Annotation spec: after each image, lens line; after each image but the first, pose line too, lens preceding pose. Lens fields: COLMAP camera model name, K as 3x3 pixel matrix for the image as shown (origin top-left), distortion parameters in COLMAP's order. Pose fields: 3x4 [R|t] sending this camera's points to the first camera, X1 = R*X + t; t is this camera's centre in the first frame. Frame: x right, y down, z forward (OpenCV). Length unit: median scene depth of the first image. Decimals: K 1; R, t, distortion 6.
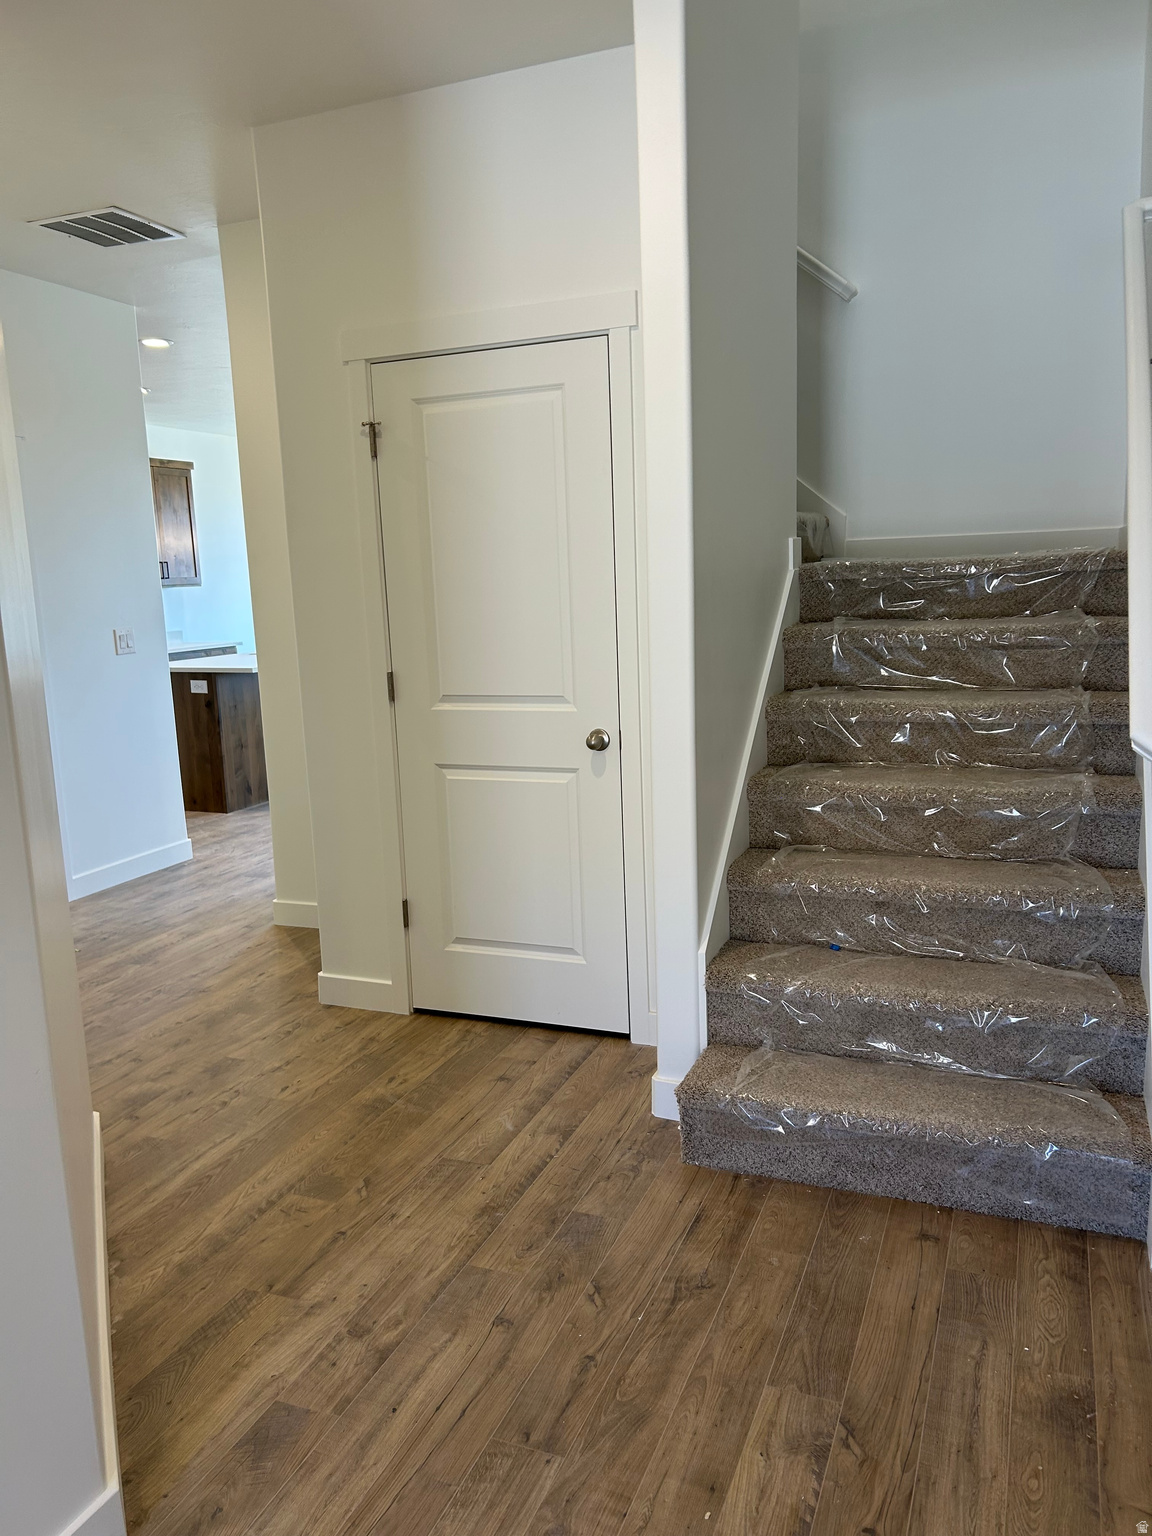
lens RADIAL K [[1152.2, 0, 567.6], [0, 1152.2, 751.1], [0, 0, 1]] dist [0.047578, -0.054974]
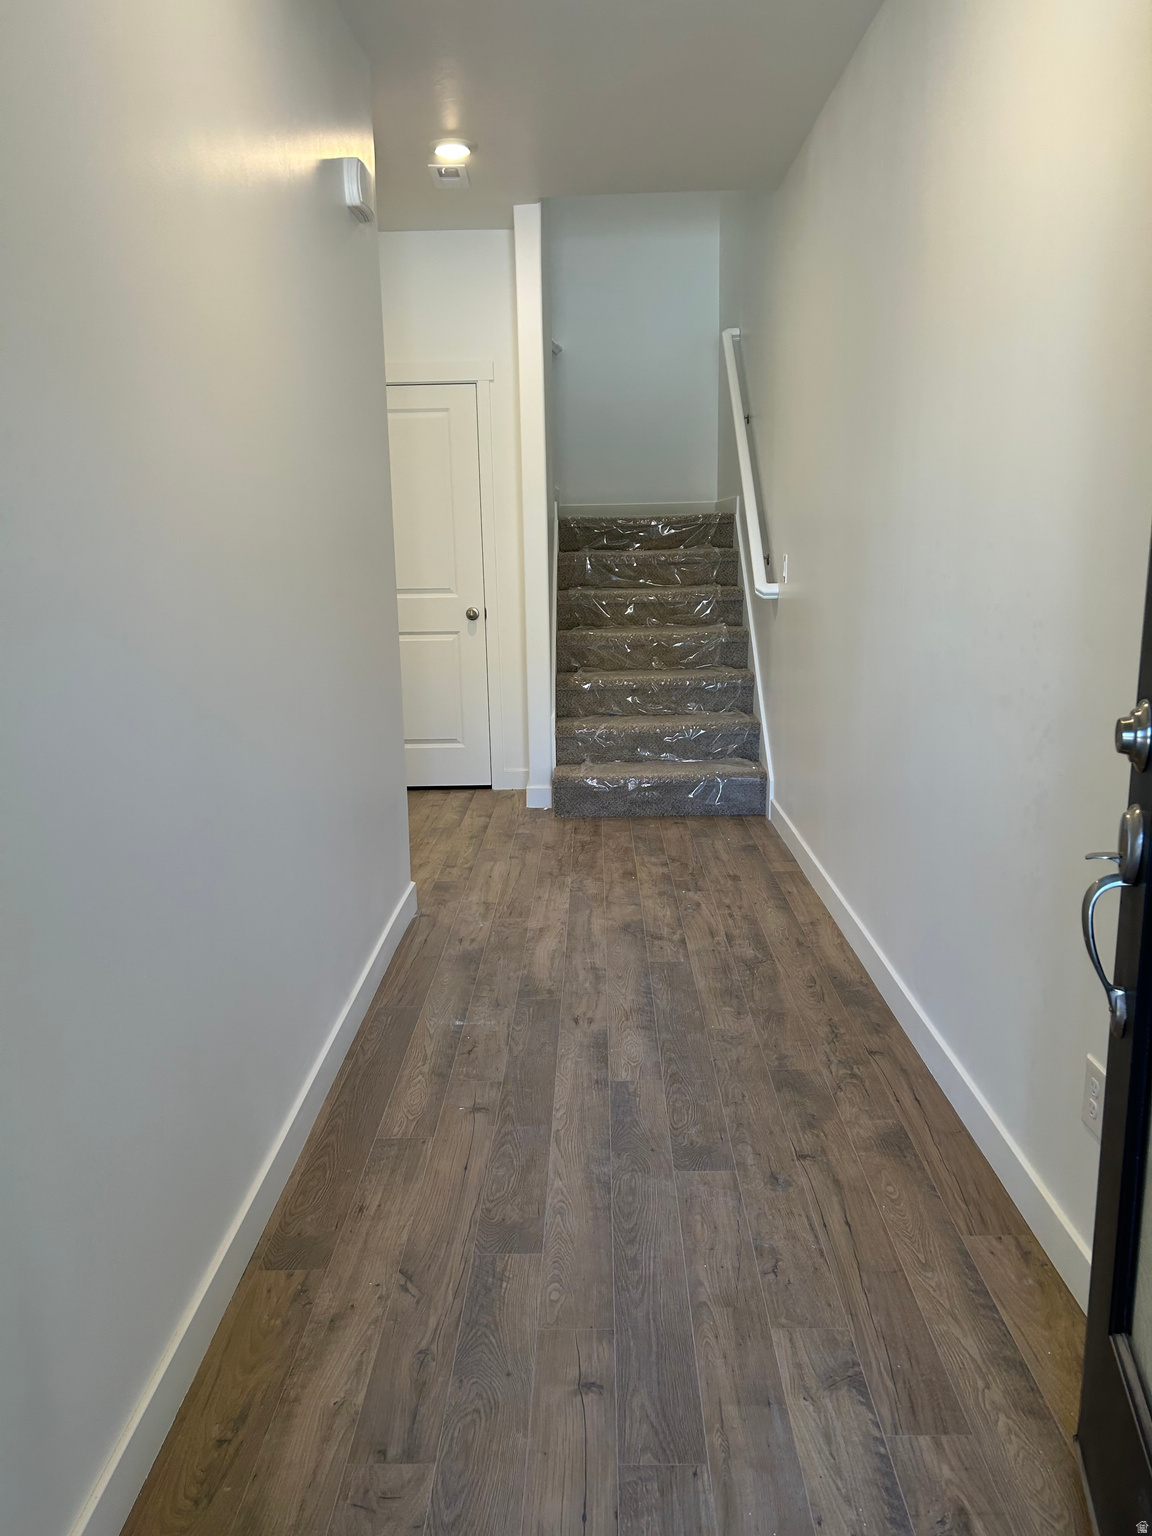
lens RADIAL K [[1152.2, 0, 570.8], [0, 1152.2, 770.7], [0, 0, 1]] dist [0.047578, -0.054974]
pose [[0.930041, -0.057318, 0.362957, -0.508769], [0.044731, 0.998073, 0.042995, 0.167280], [-0.364722, -0.023752, 0.930813, -0.729187]]
